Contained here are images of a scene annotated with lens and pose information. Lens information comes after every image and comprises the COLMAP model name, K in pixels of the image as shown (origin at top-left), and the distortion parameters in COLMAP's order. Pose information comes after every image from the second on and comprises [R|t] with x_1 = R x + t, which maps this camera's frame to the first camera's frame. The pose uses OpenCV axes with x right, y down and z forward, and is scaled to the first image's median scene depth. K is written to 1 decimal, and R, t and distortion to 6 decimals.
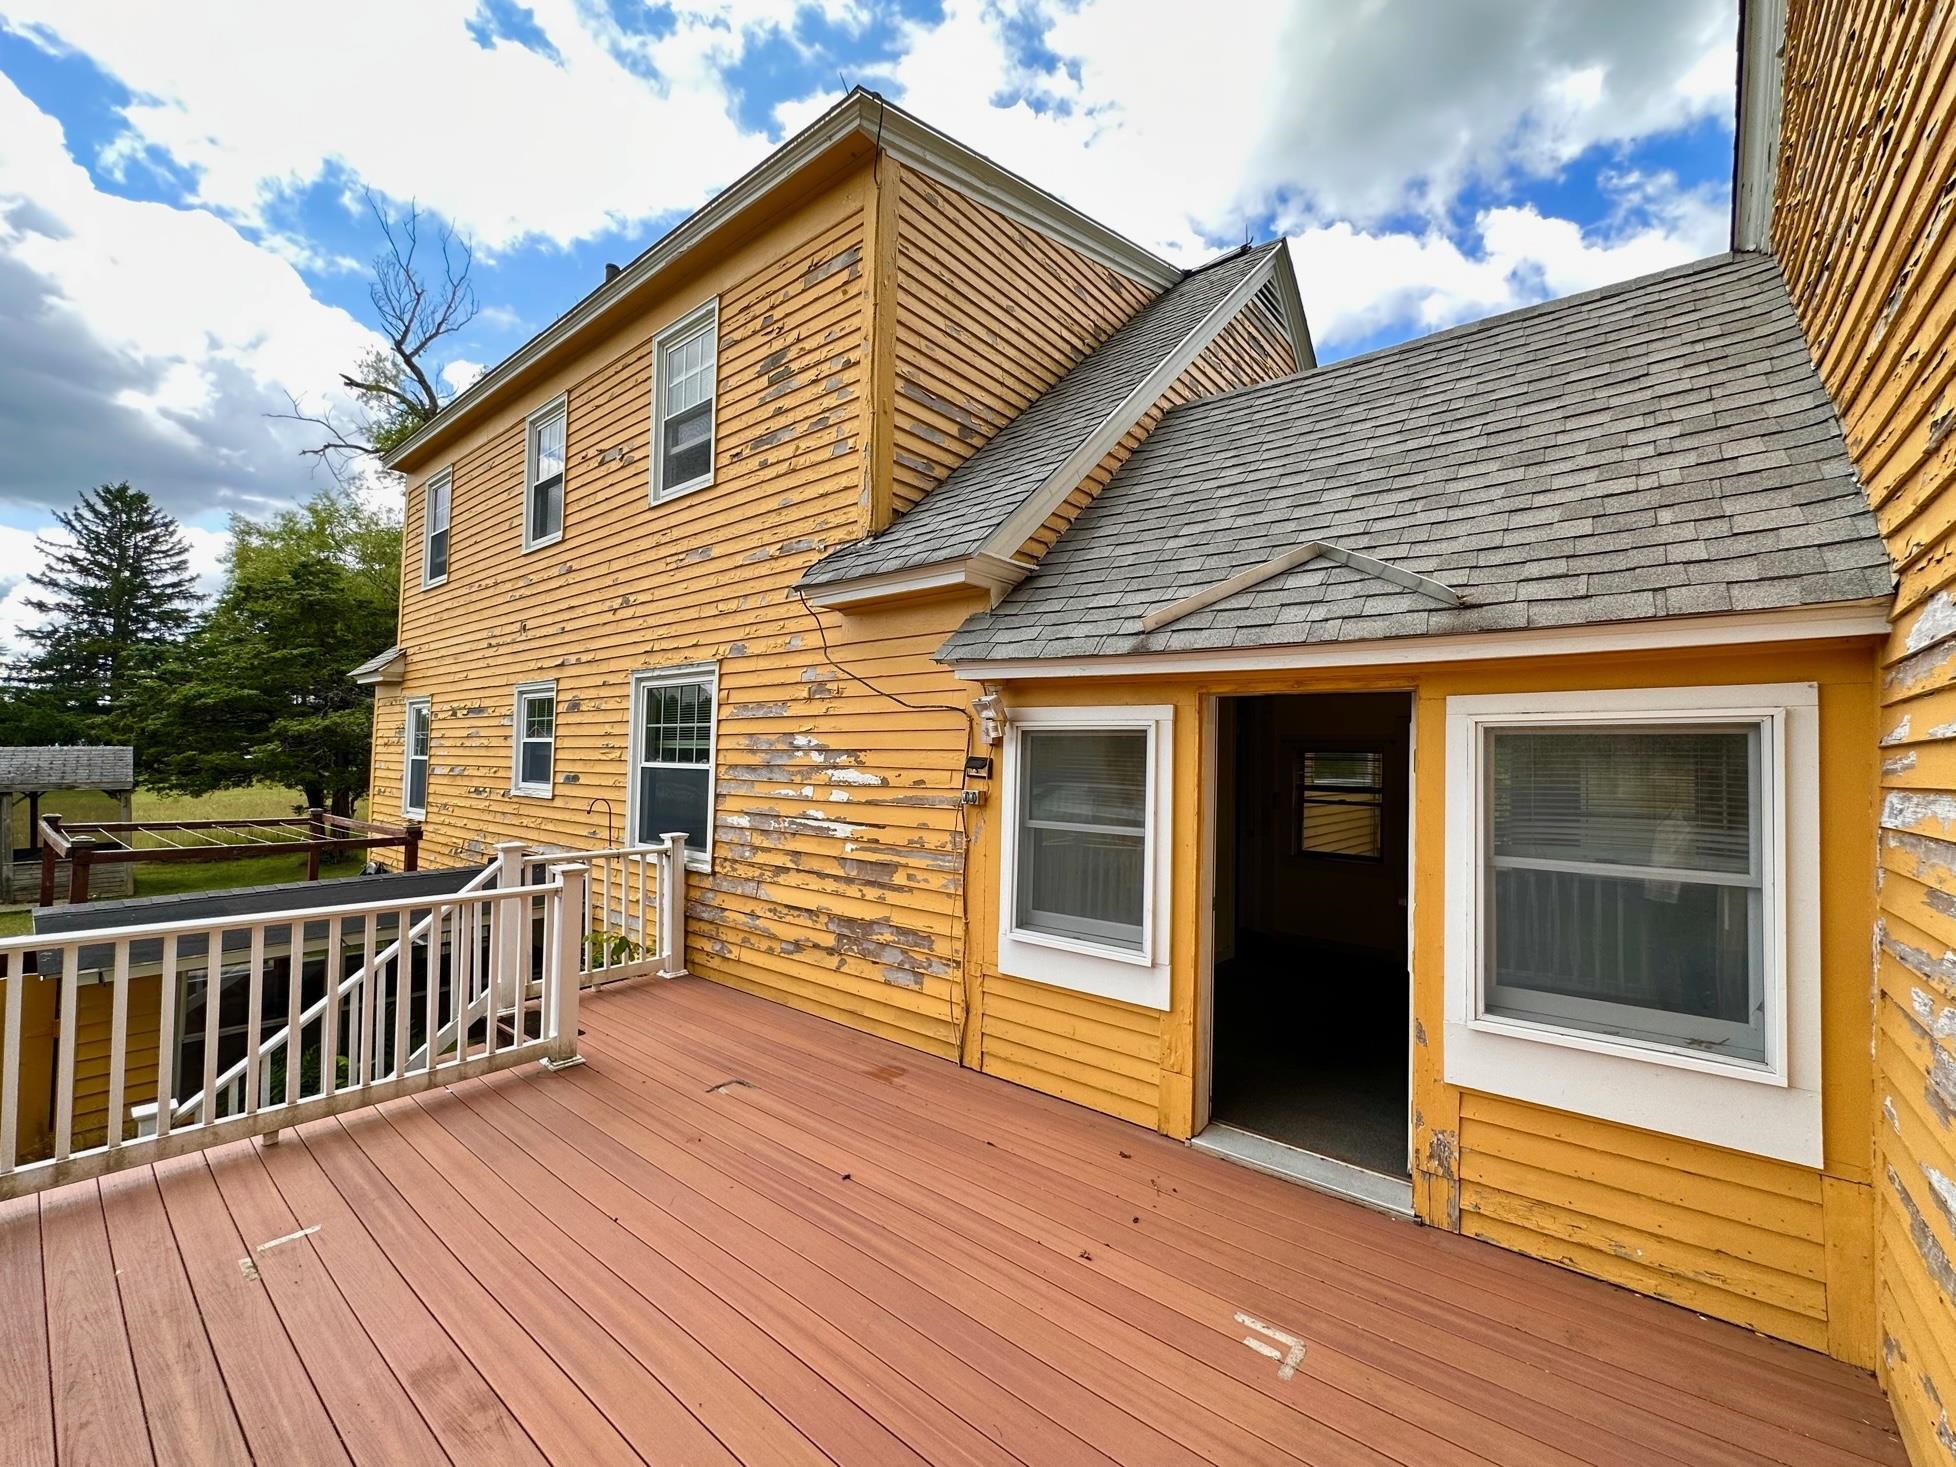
lens RADIAL K [[800.5, 0, 978.0], [0, 800.5, 733.5], [0, 0, 1]] dist [-0.001024, -0.000032]
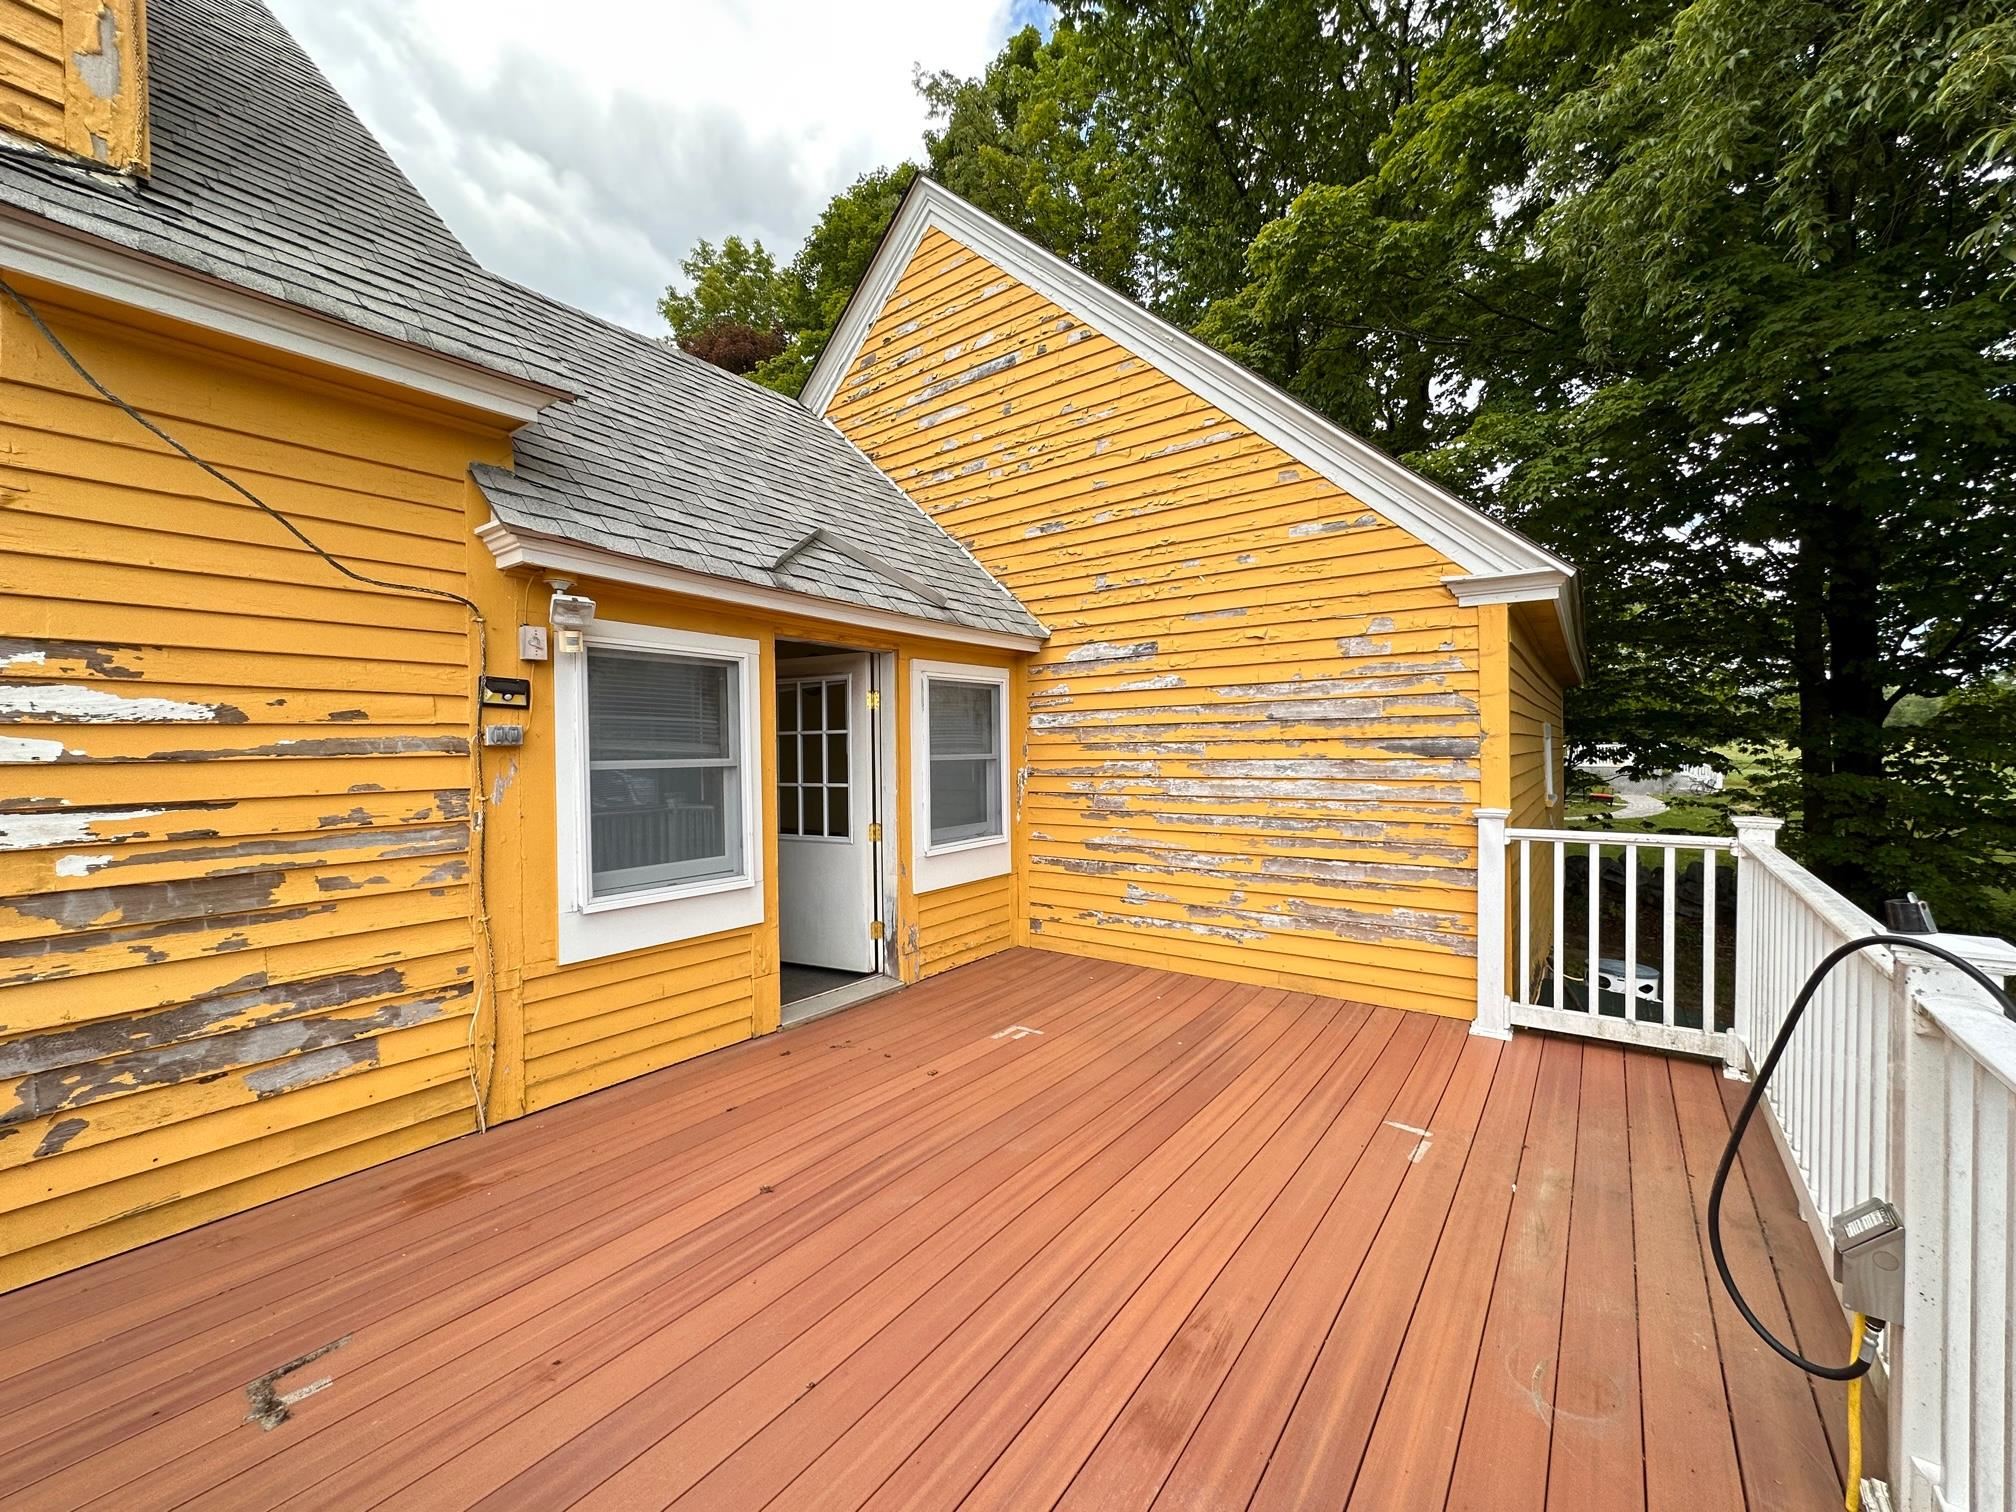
lens RADIAL K [[800.6, 0, 1008.0], [0, 800.6, 756.0], [0, 0, 1]] dist [-0.007339, 0.000643]
pose [[-0.038722, -0.029548, 0.998813, -0.682937], [-0.024102, 0.999300, 0.028628, 0.064778], [-0.998959, -0.022965, -0.039407, 0.569768]]
